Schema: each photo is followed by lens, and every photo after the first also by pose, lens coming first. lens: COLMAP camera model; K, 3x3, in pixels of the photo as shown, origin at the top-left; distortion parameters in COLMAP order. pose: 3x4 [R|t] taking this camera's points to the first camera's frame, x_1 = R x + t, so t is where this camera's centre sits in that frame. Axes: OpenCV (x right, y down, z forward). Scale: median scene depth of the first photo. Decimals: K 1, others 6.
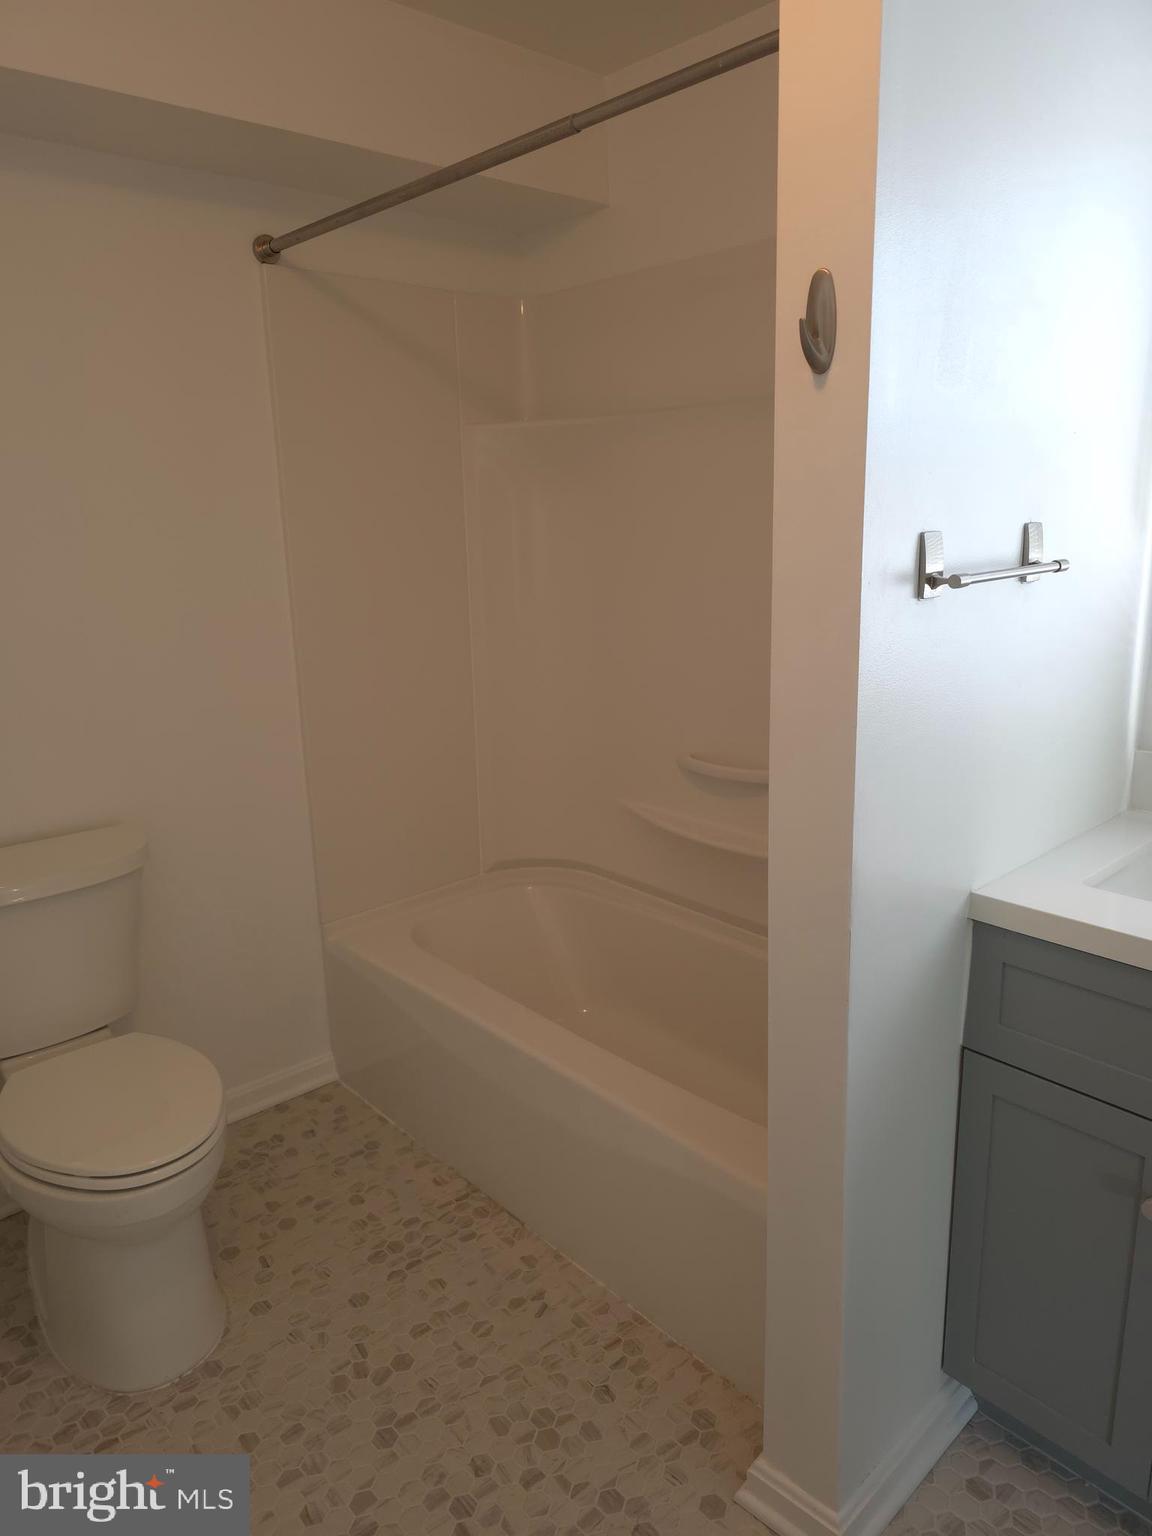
lens RADIAL K [[1028.0, 0, 576.0], [0, 1028.0, 768.0], [0, 0, 1]] dist [0.079076, -0.063351]
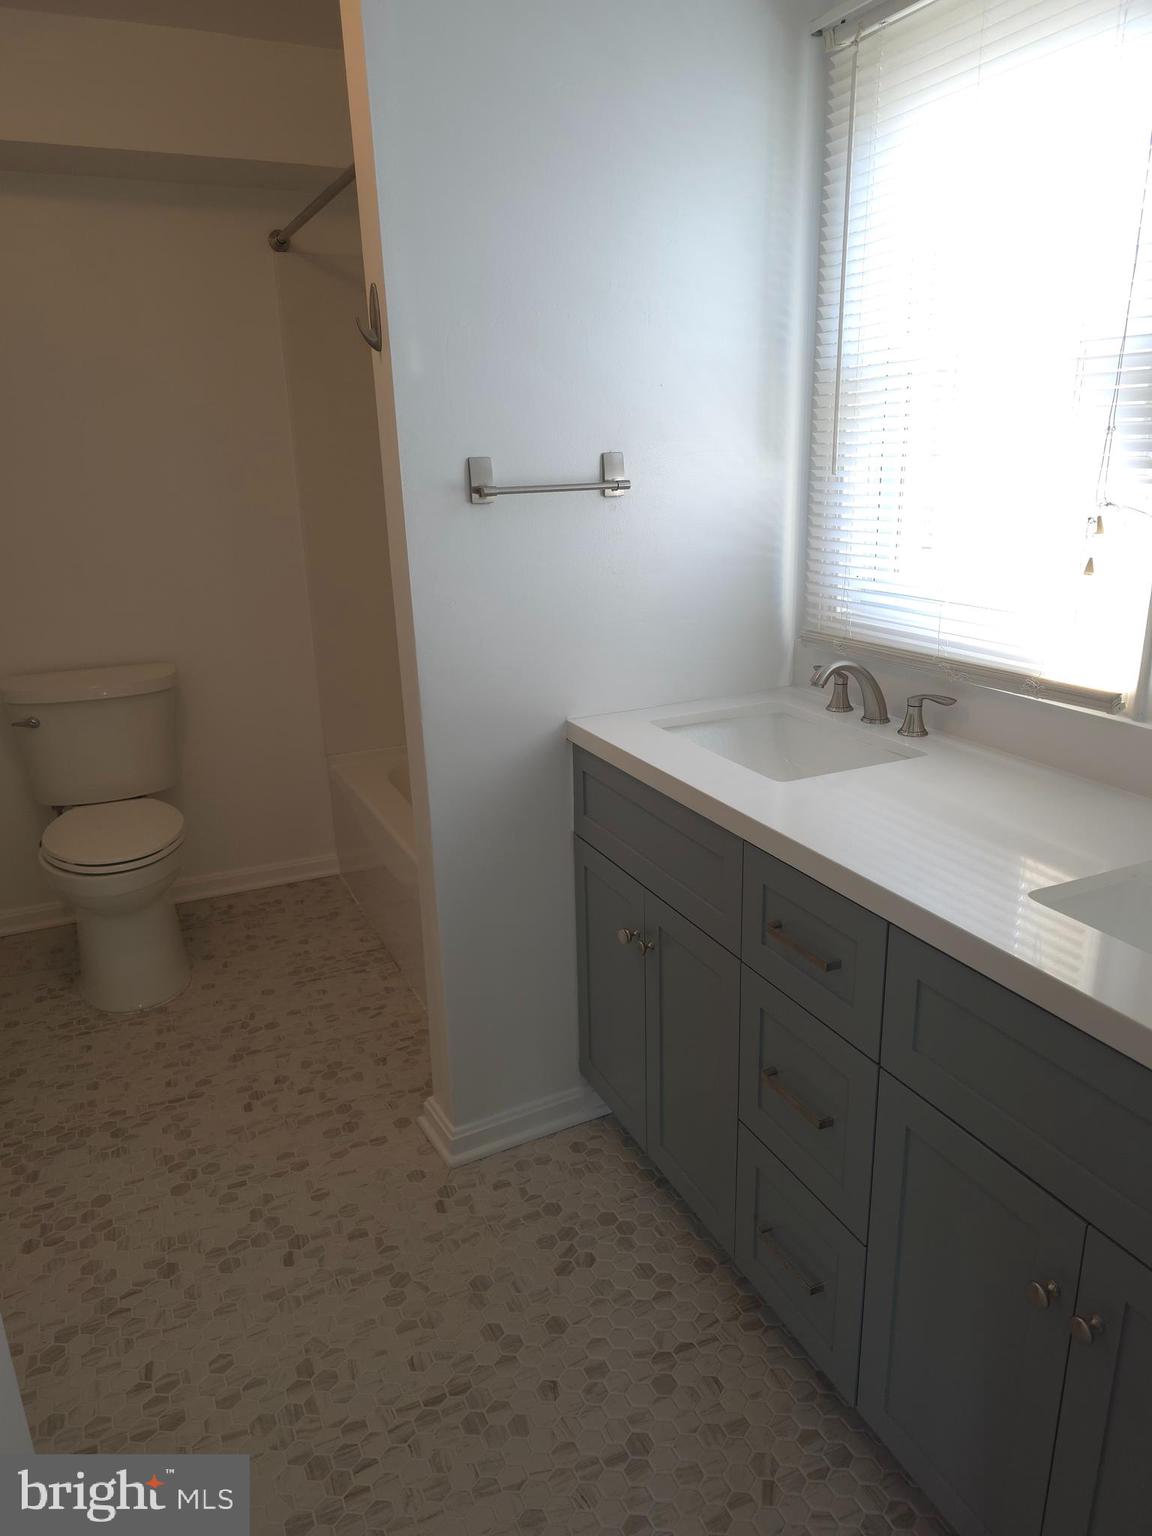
lens RADIAL K [[1028.0, 0, 576.0], [0, 1028.0, 768.0], [0, 0, 1]] dist [0.079076, -0.063351]
pose [[0.956924, 0.089104, -0.276326, 0.641519], [-0.070141, 0.994499, 0.077789, 0.061597], [0.281737, -0.055057, 0.957911, -0.275947]]
